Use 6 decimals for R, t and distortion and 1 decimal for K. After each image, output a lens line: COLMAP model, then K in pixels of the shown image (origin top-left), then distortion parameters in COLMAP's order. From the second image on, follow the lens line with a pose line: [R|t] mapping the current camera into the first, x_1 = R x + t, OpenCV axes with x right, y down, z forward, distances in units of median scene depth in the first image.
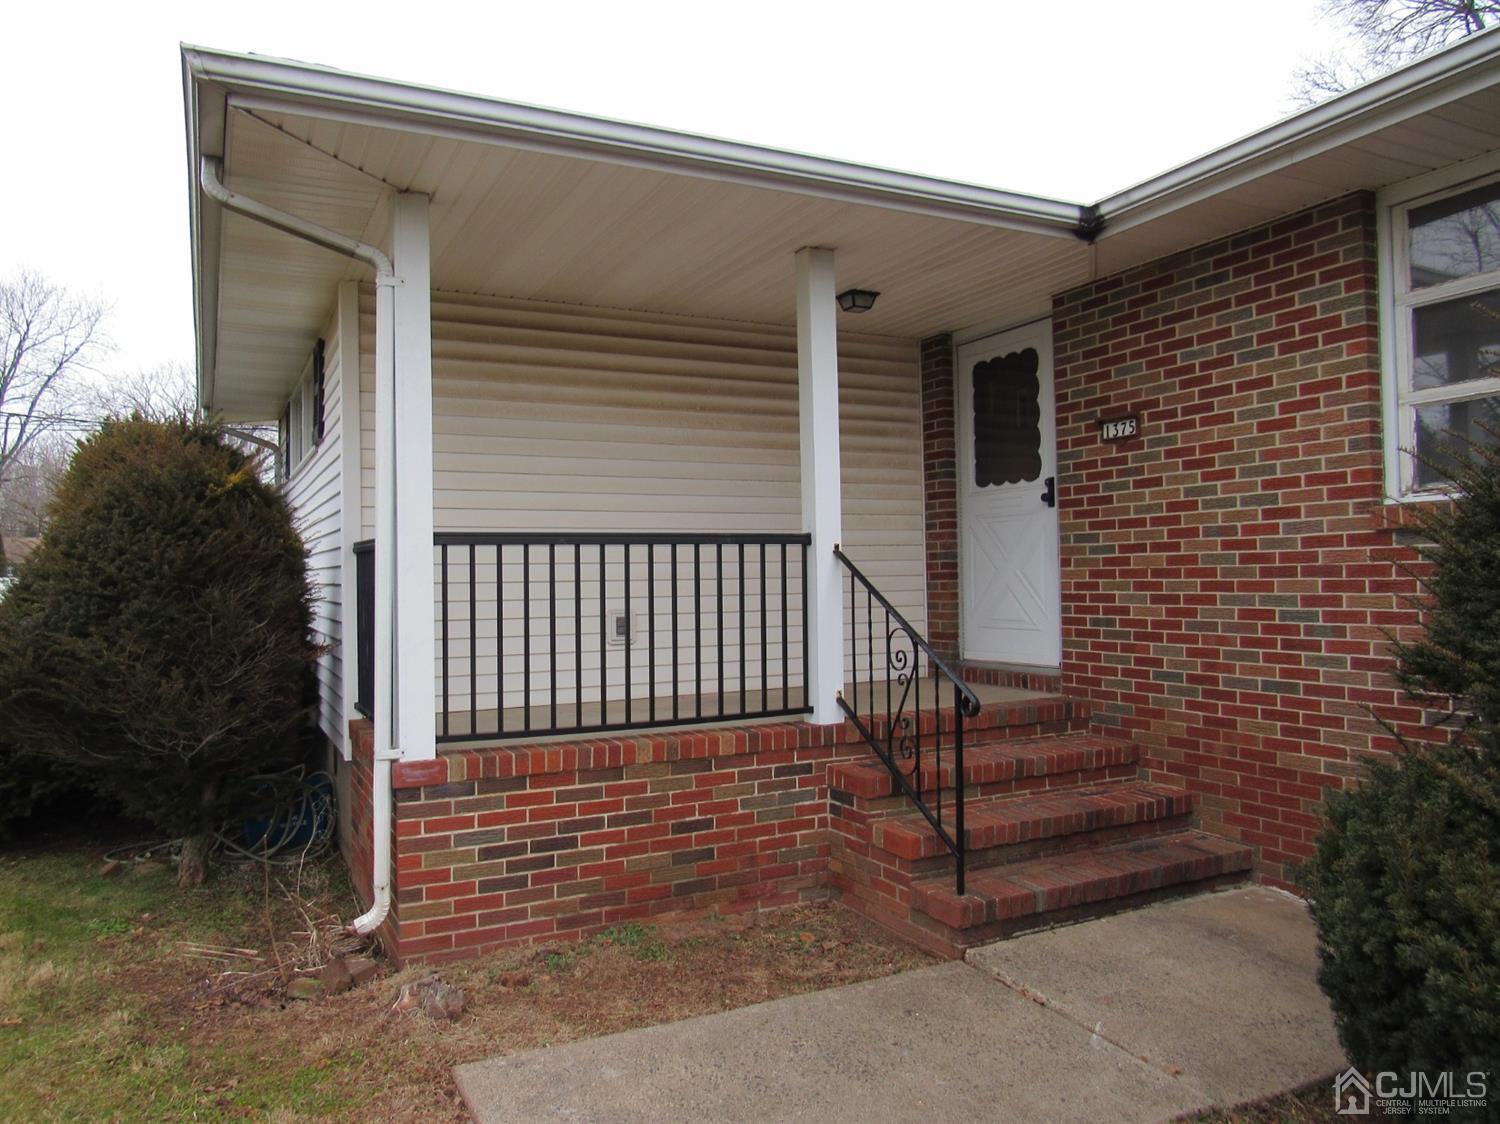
lens RADIAL K [[1057.6, 0, 750.0], [0, 1057.6, 562.0], [0, 0, 1]] dist [-0.042889, 0.001468]
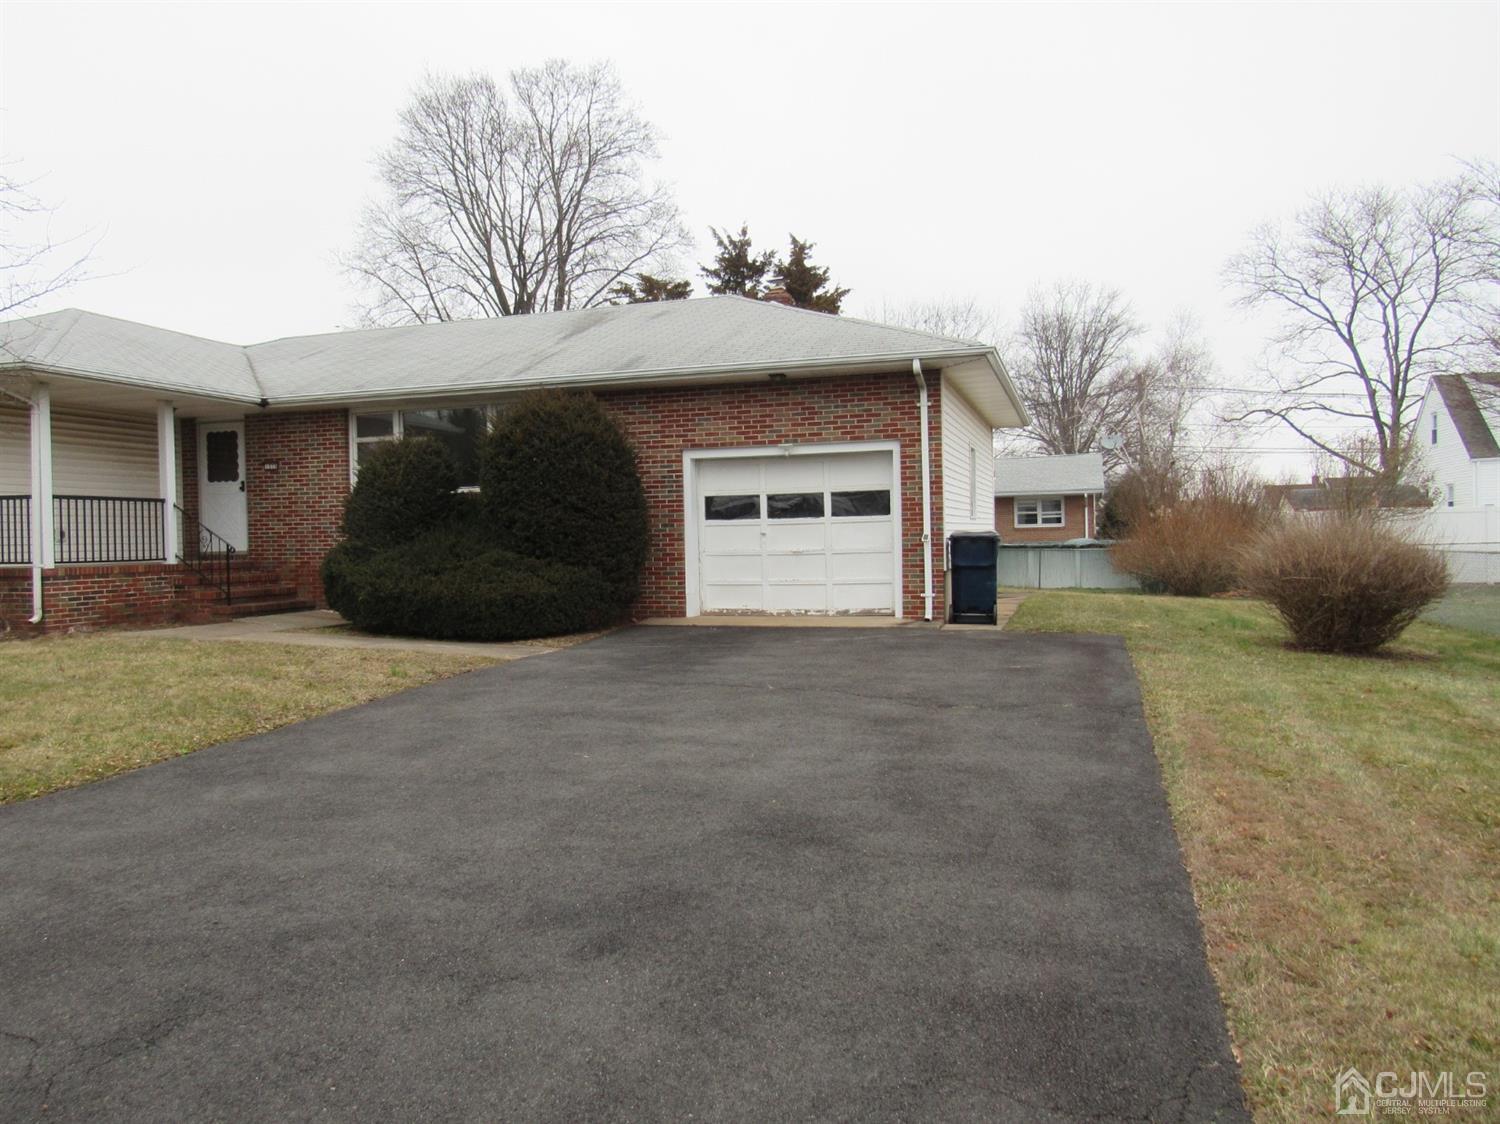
lens RADIAL K [[1079.3, 0, 750.0], [0, 1079.3, 562.0], [0, 0, 1]] dist [-0.009485, -0.004886]
pose [[0.694432, -0.010242, 0.719485, -0.950780], [-0.004381, 0.999820, 0.018462, 0.084480], [-0.719545, -0.015973, 0.694262, -2.203290]]
